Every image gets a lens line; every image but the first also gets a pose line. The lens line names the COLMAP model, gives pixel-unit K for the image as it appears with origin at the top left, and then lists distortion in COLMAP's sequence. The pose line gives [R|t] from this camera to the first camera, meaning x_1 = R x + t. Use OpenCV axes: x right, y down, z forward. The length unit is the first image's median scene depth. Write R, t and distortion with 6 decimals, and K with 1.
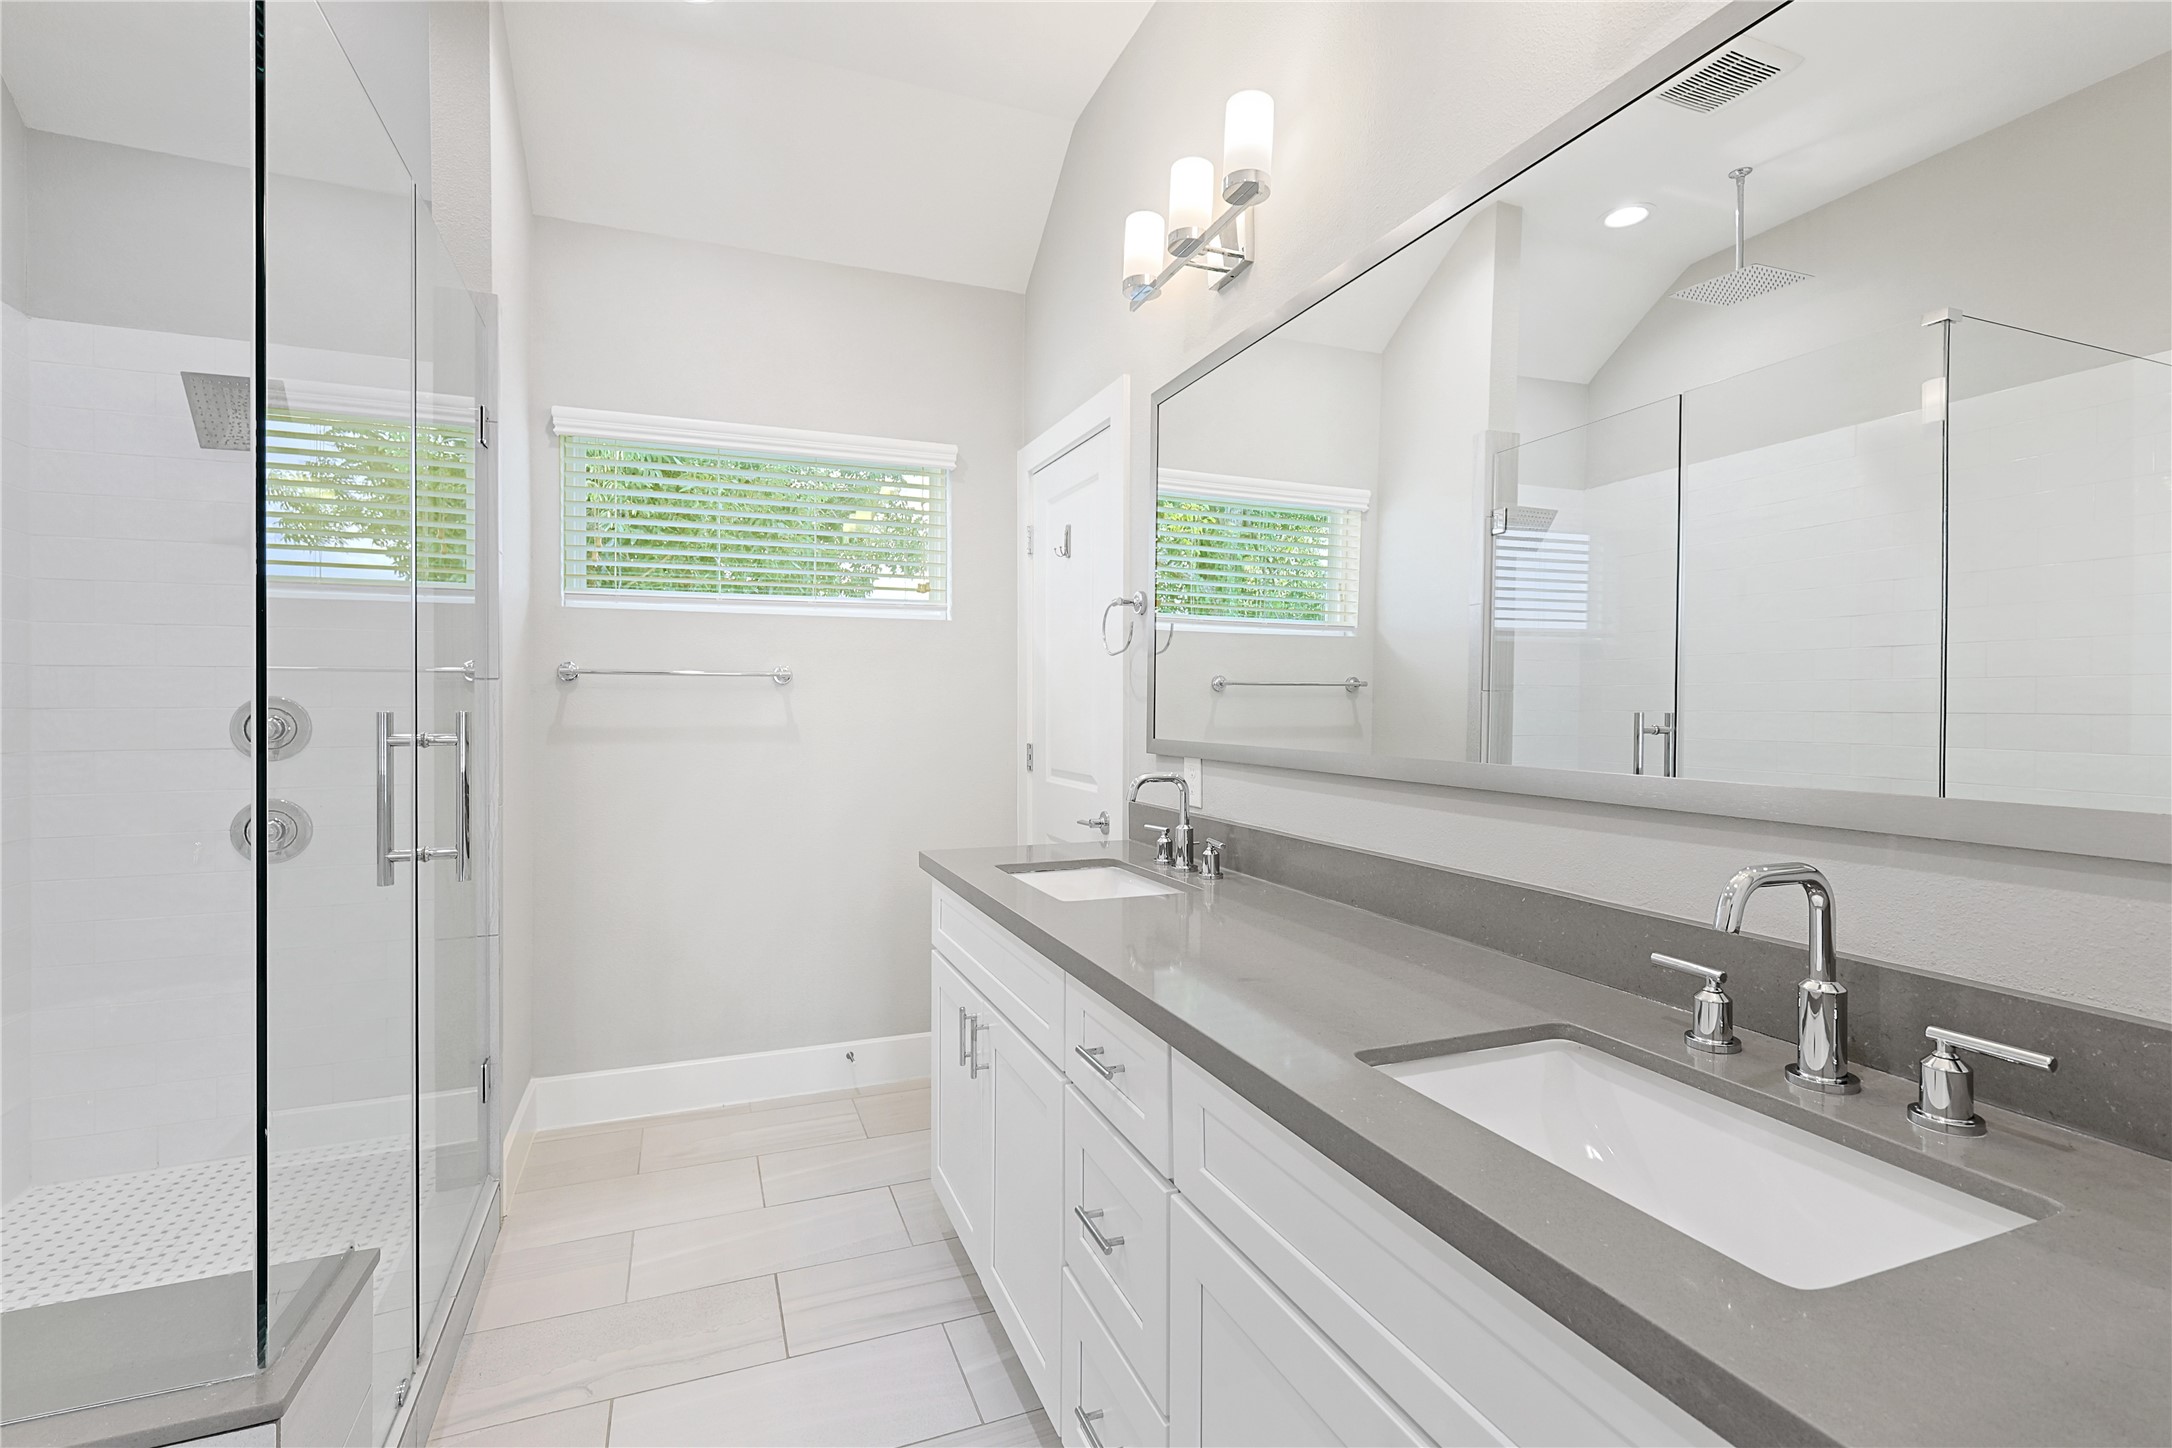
lens RADIAL K [[988.5, 0, 1090.4], [0, 988.5, 707.3], [0, 0, 1]] dist [0.001787, 0.000656]
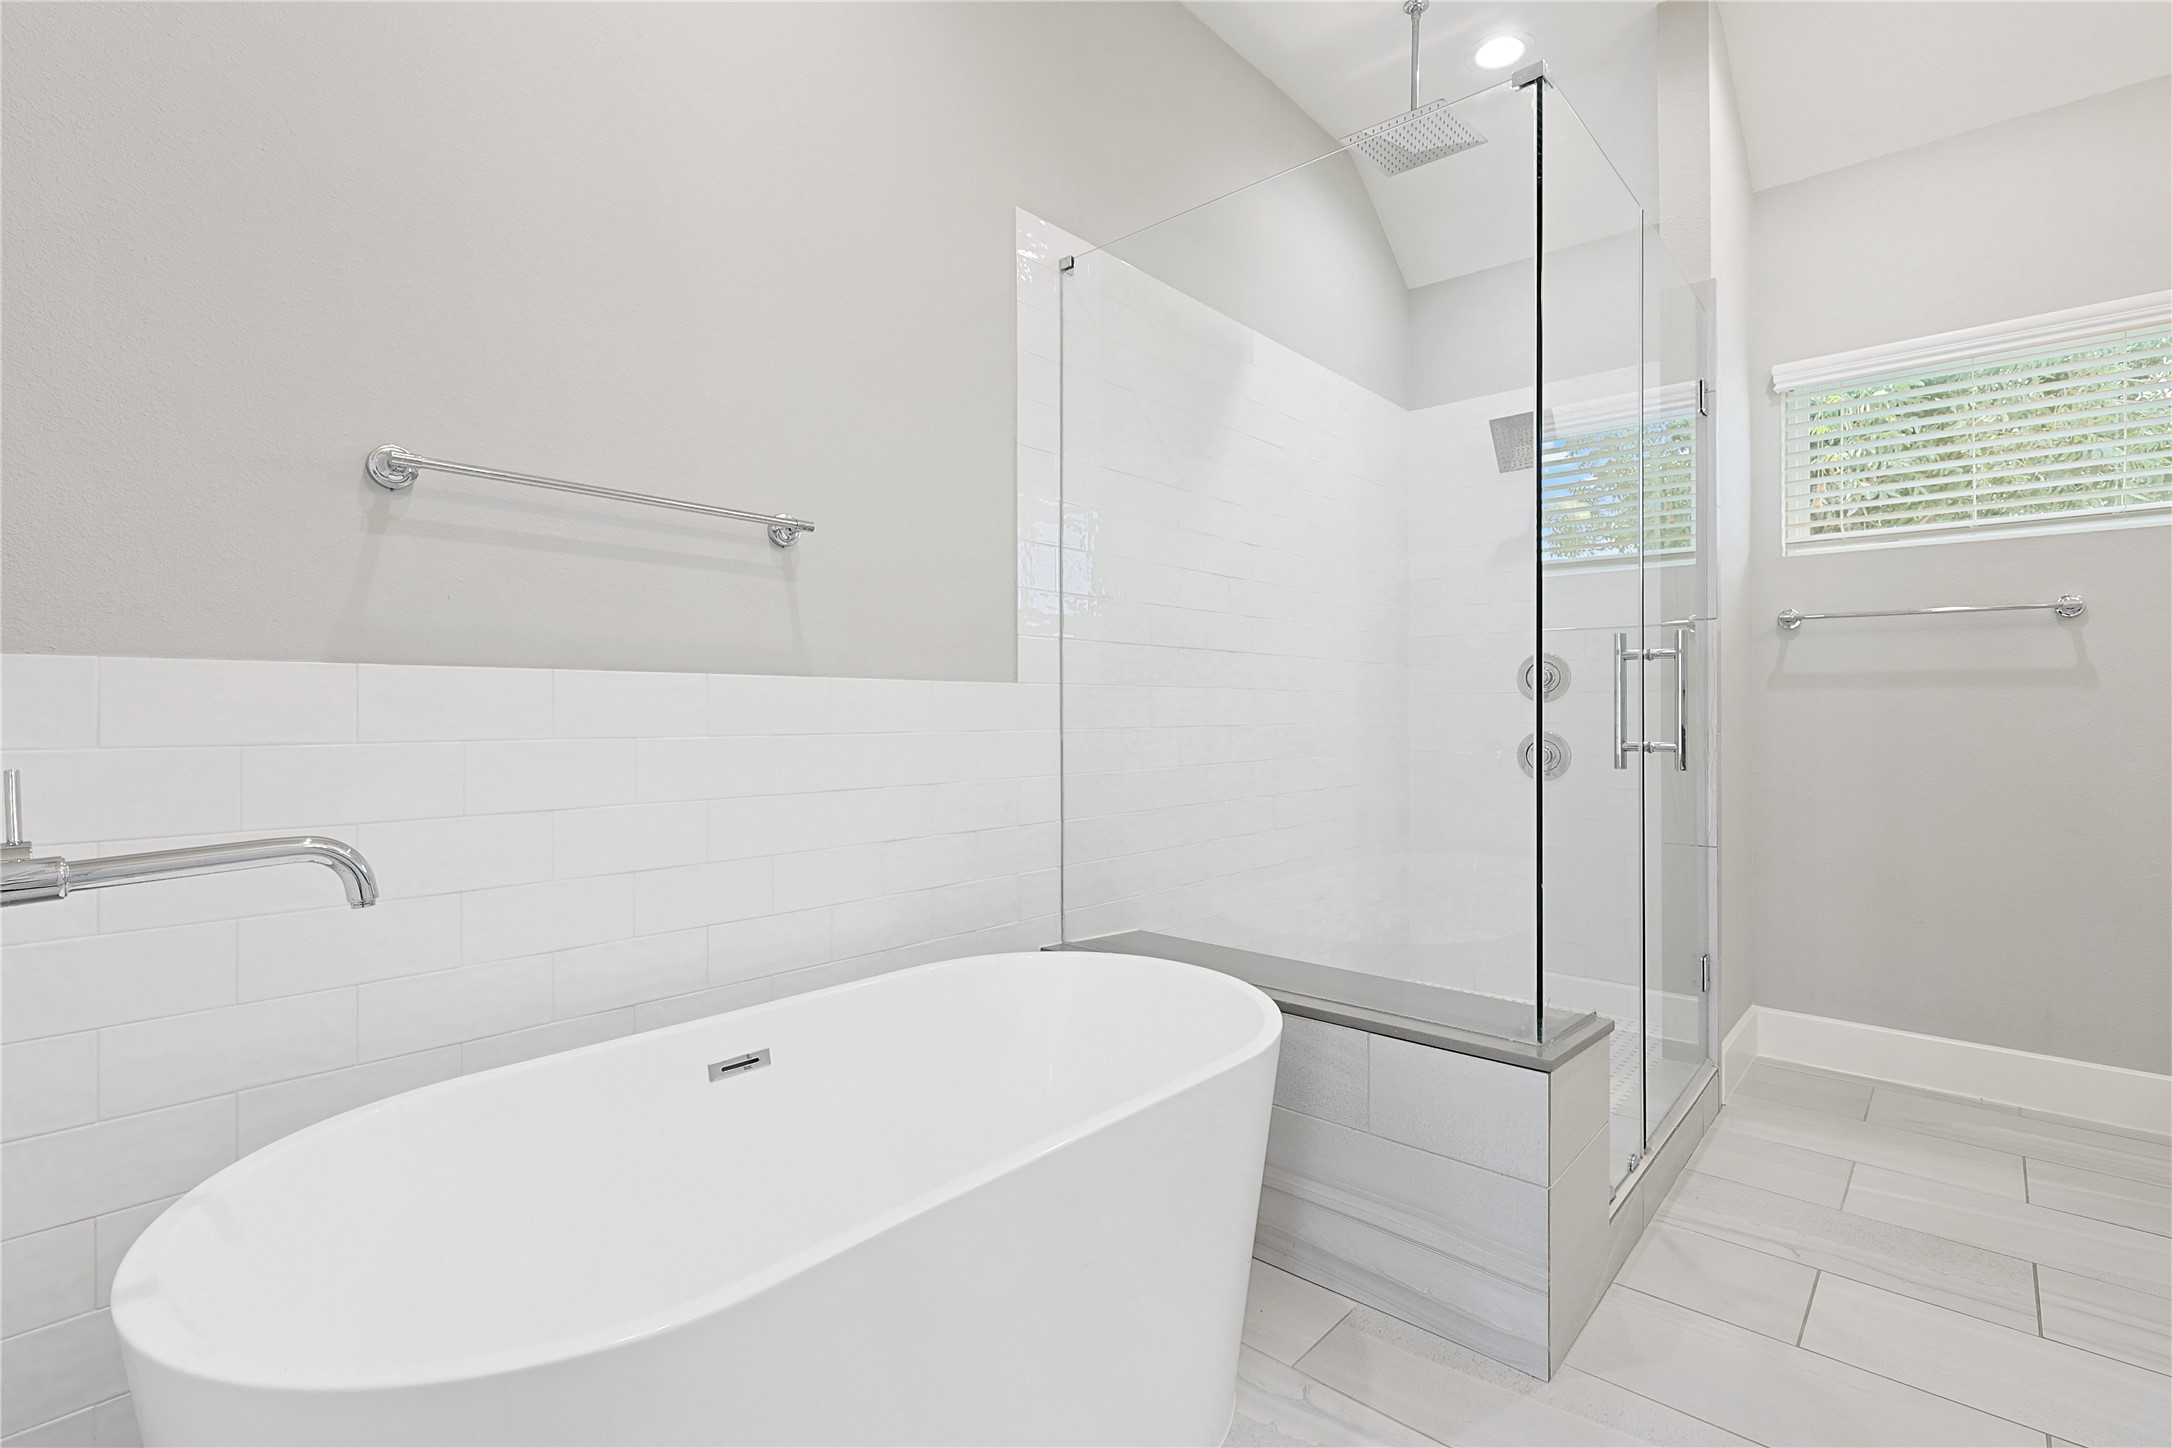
lens RADIAL K [[962.6, 0, 1096.3], [0, 962.6, 717.9], [0, 0, 1]] dist [0.001414, 0.000400]
pose [[0.428760, -0.000526, -0.903418, 0.088870], [-0.001617, 0.999998, -0.001350, 0.086341], [0.903417, 0.002039, 0.428759, -0.106709]]
